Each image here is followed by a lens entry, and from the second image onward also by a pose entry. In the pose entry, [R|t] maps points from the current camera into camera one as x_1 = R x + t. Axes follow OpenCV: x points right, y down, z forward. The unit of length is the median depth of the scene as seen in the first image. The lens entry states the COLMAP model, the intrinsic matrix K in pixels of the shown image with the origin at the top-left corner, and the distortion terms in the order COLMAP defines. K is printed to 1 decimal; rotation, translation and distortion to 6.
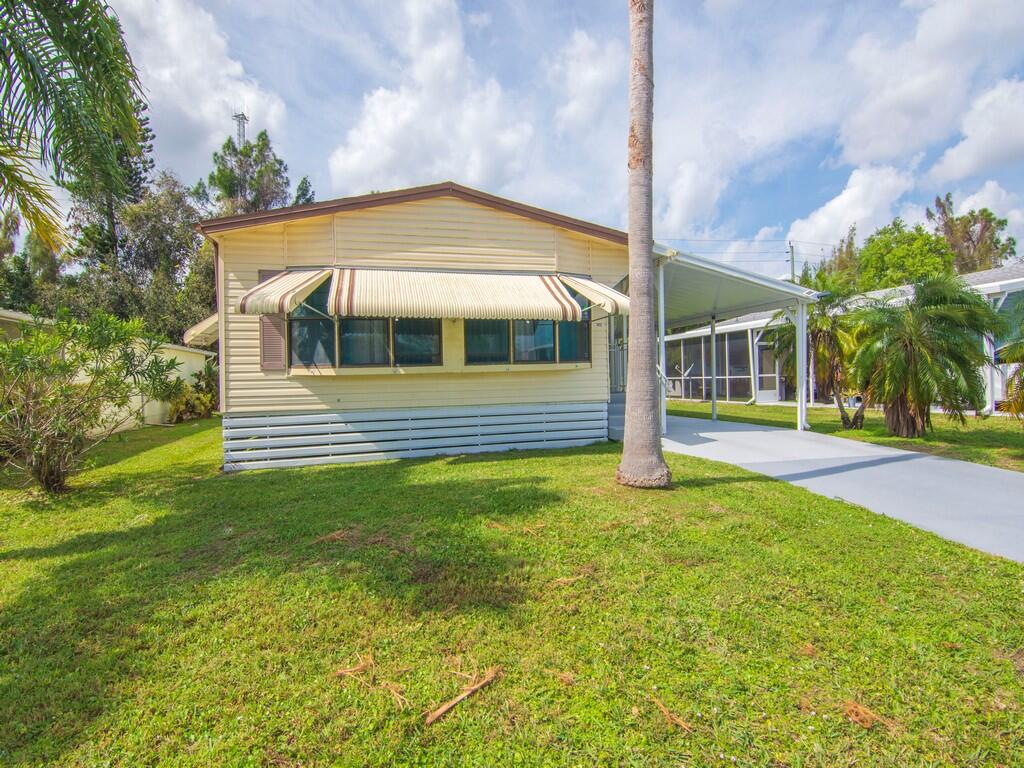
lens RADIAL K [[486.3, 0, 514.7], [0, 486.3, 373.8], [0, 0, 1]] dist [-0.011971, -0.001522]
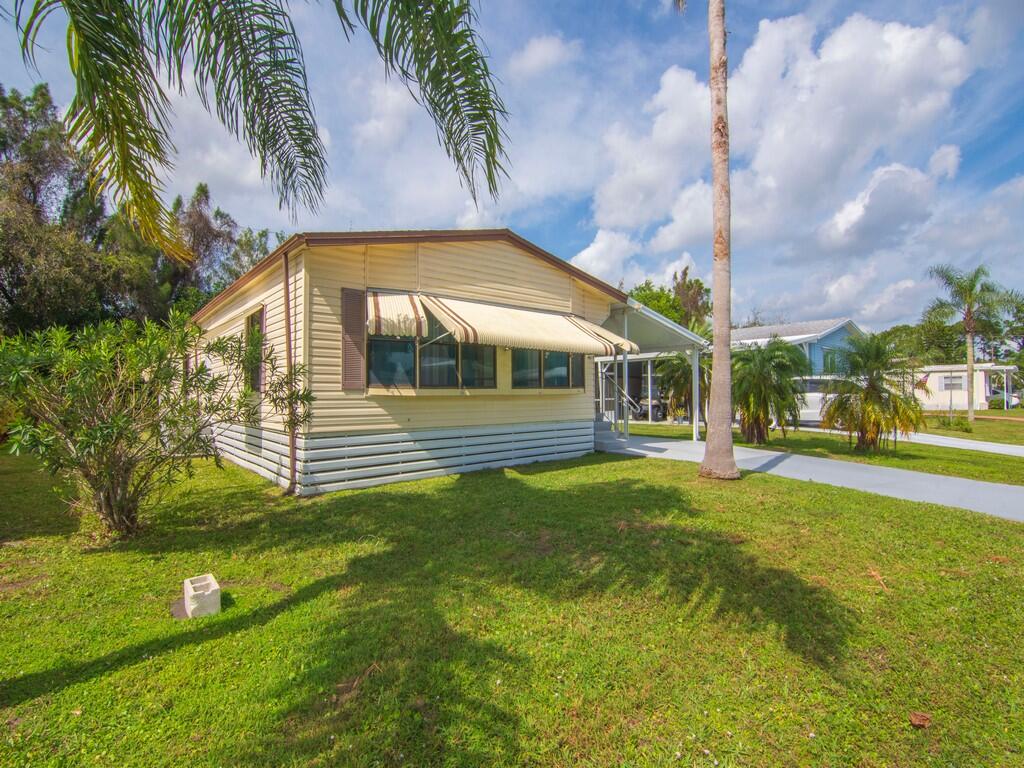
lens RADIAL K [[491.7, 0, 515.8], [0, 491.7, 392.1], [0, 0, 1]] dist [-0.003054, -0.002609]
pose [[0.898387, 0.017057, 0.438873, -0.591921], [-0.009759, 0.999774, -0.018879, 0.012215], [-0.439096, 0.012677, 0.898351, -0.046349]]
